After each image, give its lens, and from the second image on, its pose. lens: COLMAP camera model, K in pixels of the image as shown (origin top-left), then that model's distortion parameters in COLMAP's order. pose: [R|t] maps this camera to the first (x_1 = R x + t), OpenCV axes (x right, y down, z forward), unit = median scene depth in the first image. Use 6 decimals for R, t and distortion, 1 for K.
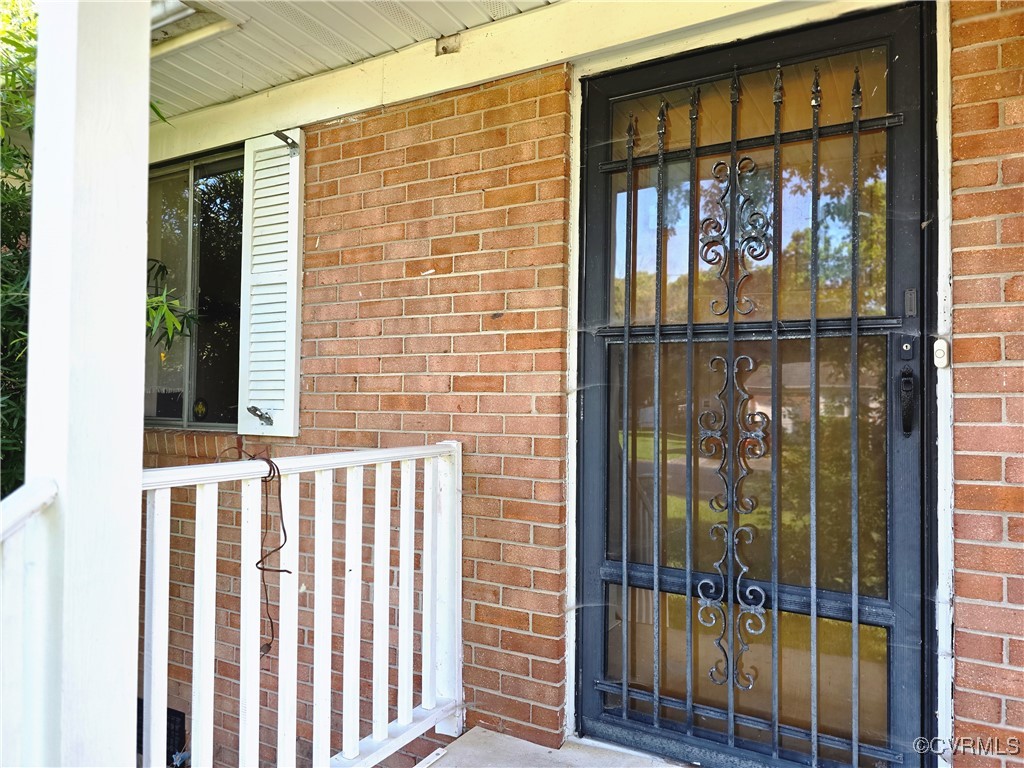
lens RADIAL K [[678.8, 0, 513.0], [0, 678.8, 386.7], [0, 0, 1]] dist [-0.009286, -0.007689]
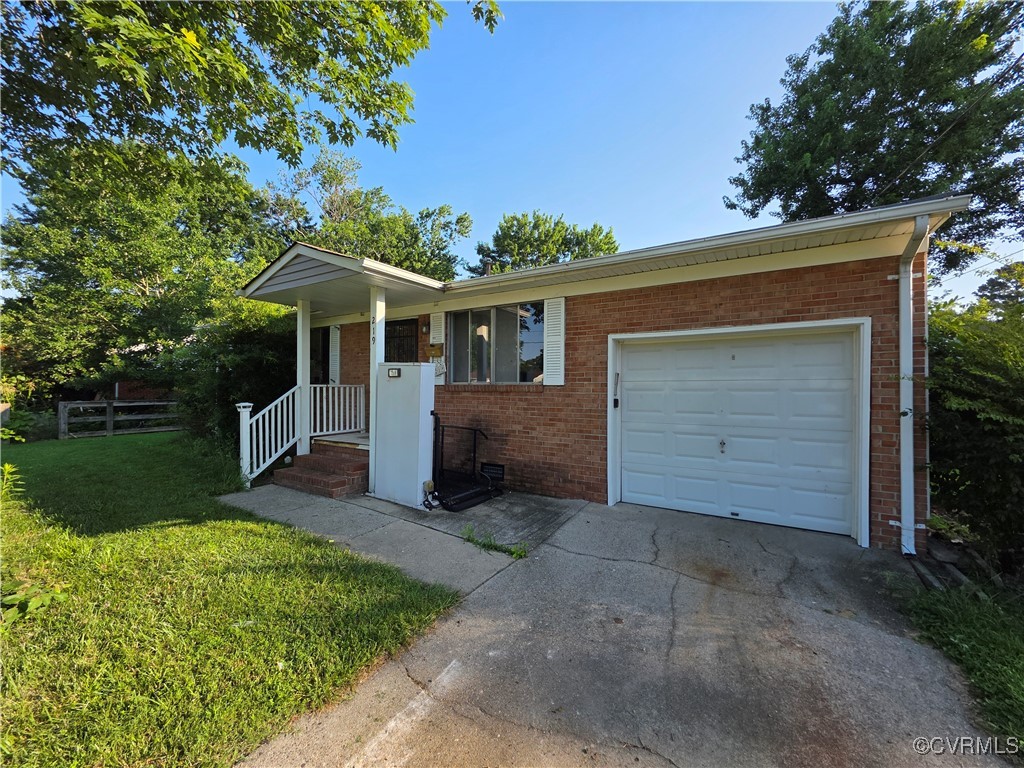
lens RADIAL K [[413.5, 0, 511.5], [0, 413.5, 389.3], [0, 0, 1]] dist [-0.001050, 0.000070]
pose [[0.998363, -0.002731, -0.057139, 1.284077], [0.003945, 0.999768, 0.021157, 0.051870], [0.057068, -0.021348, 0.998142, -2.279556]]
